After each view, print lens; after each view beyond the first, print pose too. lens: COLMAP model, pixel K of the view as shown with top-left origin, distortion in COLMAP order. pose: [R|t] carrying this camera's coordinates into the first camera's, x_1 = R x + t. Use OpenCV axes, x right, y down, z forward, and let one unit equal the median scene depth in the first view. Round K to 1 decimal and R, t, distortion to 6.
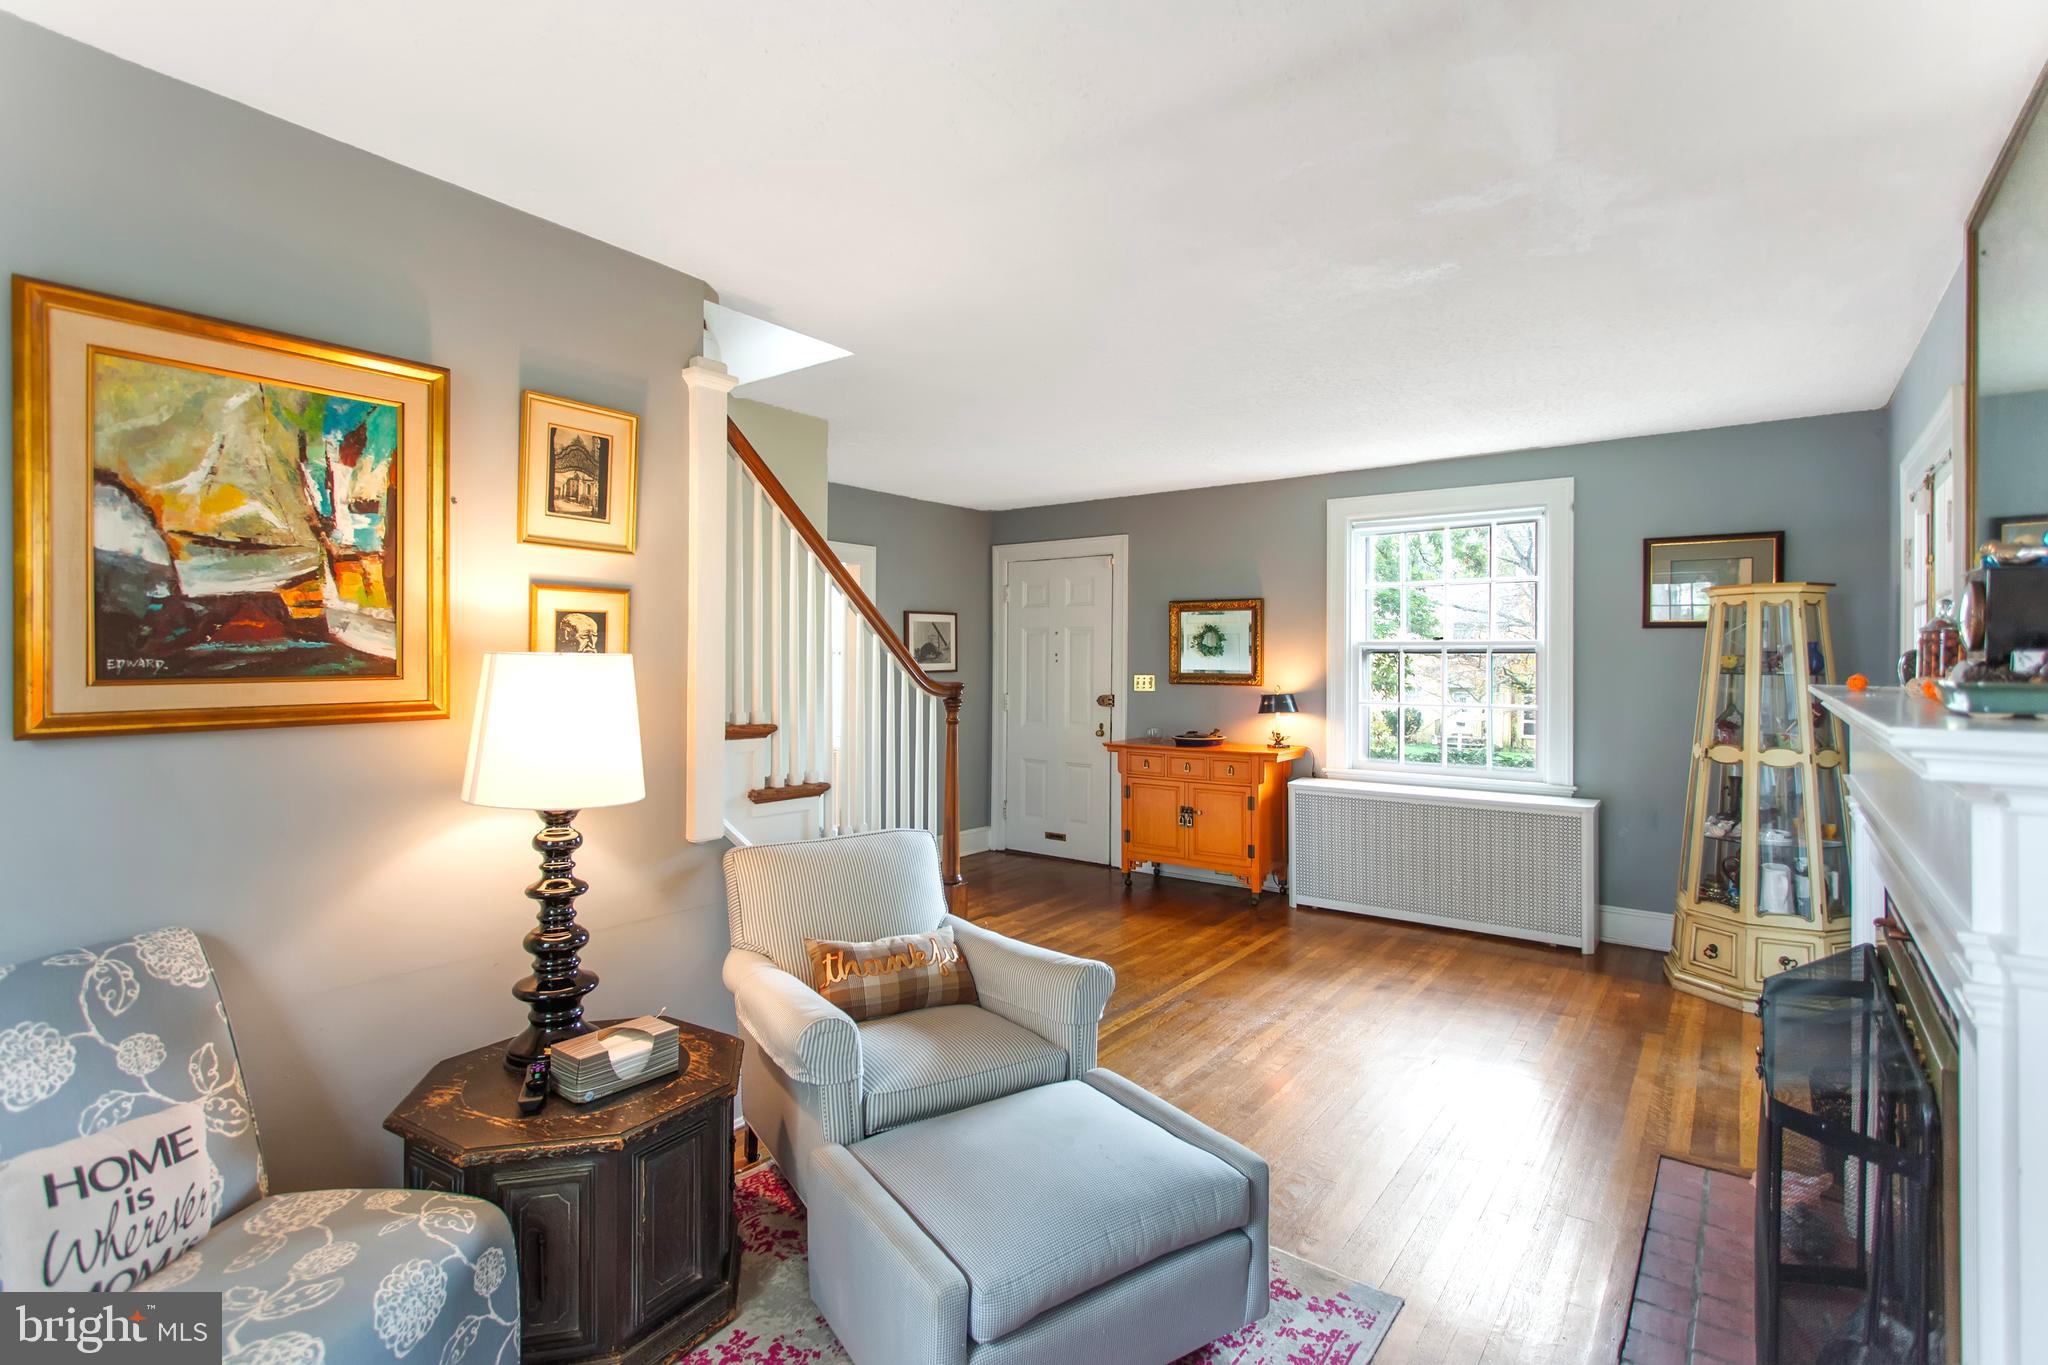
lens RADIAL K [[968.2, 0, 1015.5], [0, 968.2, 666.9], [0, 0, 1]] dist [0.000277, 0.000127]
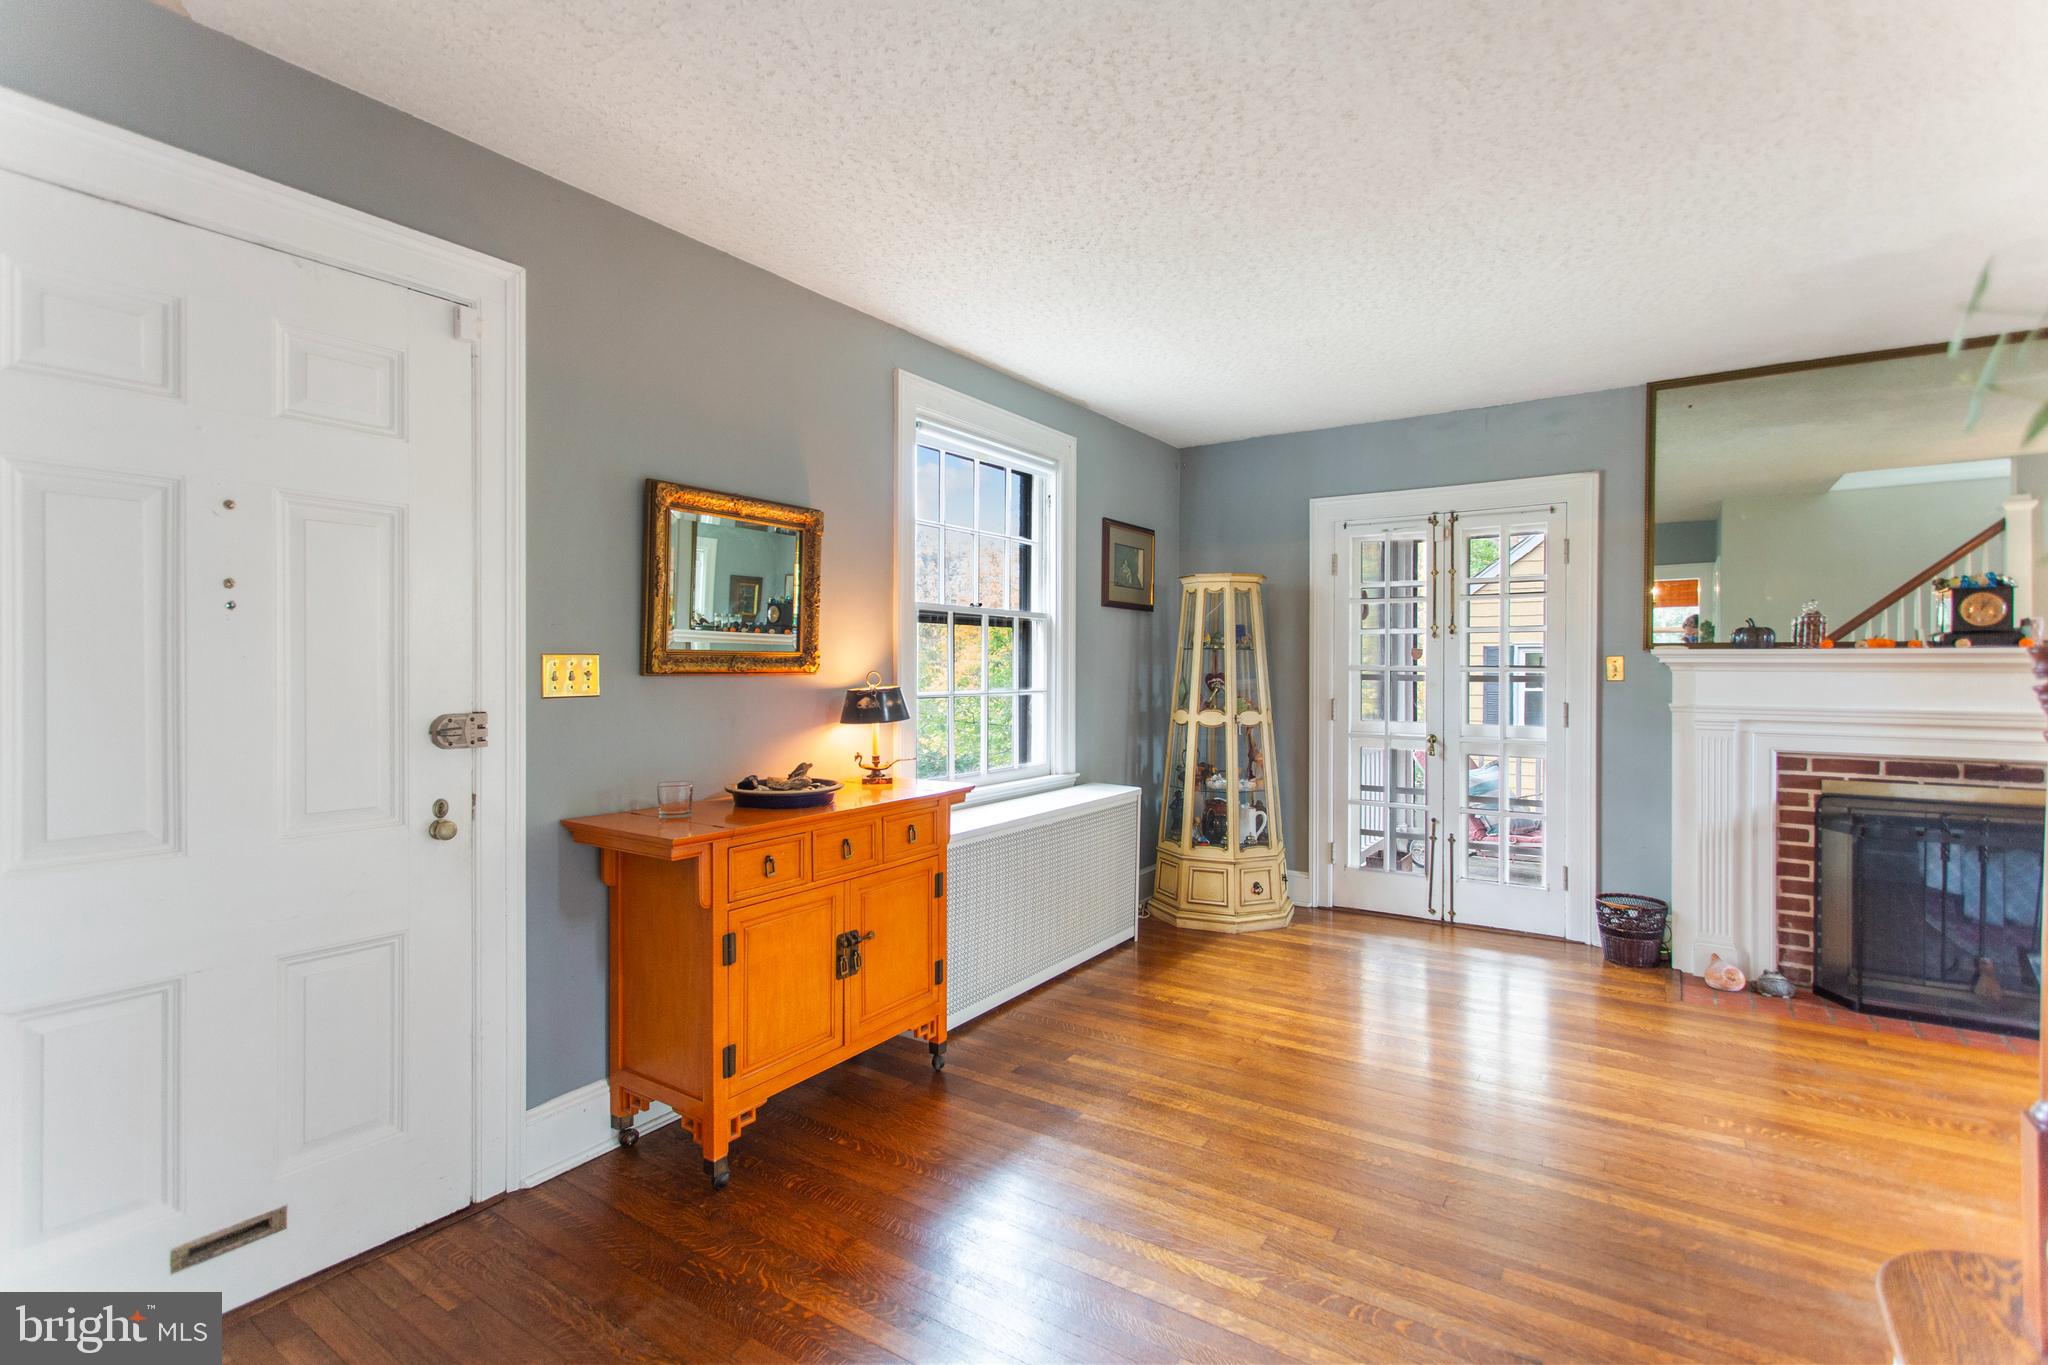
lens RADIAL K [[968.2, 0, 1015.5], [0, 968.2, 666.9], [0, 0, 1]] dist [0.000277, 0.000127]
pose [[-0.047201, -0.007780, 0.998855, -0.313602], [0.007291, 0.999940, 0.008133, 0.013559], [-0.998859, 0.007667, -0.047141, 1.005641]]
